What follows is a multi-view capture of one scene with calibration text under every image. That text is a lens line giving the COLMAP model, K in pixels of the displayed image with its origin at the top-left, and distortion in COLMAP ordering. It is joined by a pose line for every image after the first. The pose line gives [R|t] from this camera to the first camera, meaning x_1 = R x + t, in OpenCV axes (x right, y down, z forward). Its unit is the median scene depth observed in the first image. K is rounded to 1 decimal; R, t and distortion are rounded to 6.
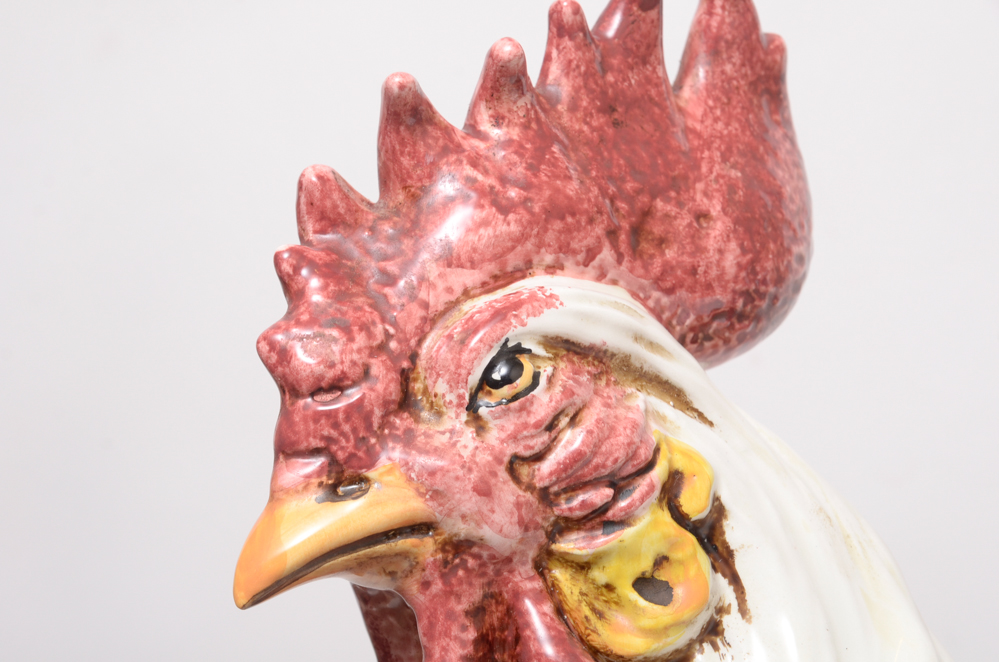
lens RADIAL K [[1878.0, 0, 496.7], [0, 1878.0, 348.9], [0, 0, 1]] dist [0.047786, -0.081152]
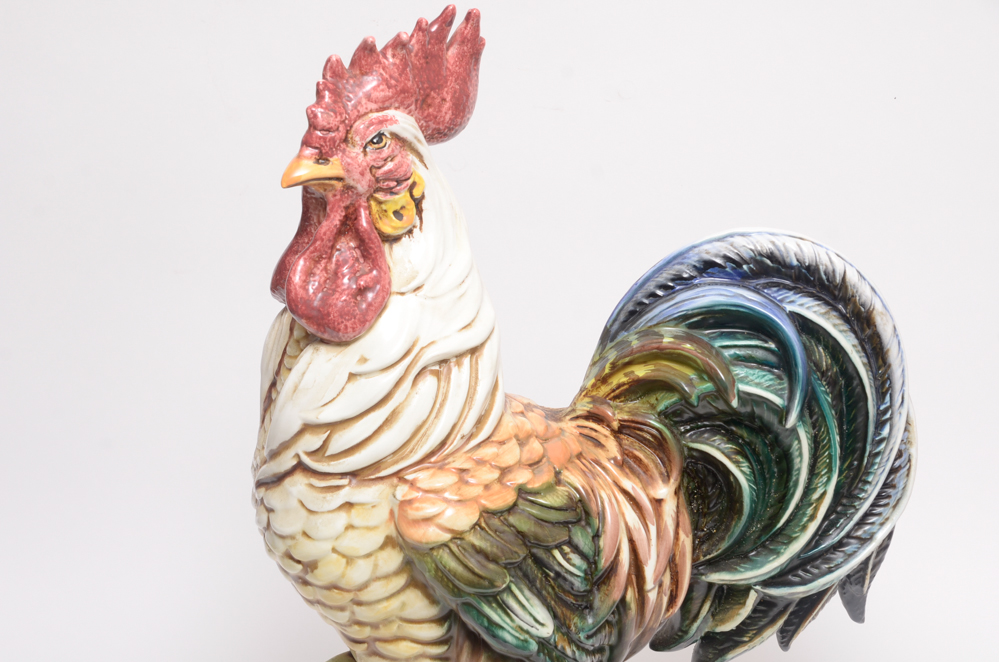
lens RADIAL K [[1878.0, 0, 496.7], [0, 1878.0, 348.9], [0, 0, 1]] dist [0.047786, -0.081152]
pose [[0.922255, 0.253081, 0.292225, -0.649031], [-0.313973, 0.931378, 0.184271, -0.307887], [-0.225536, -0.261695, 0.938429, -2.138581]]
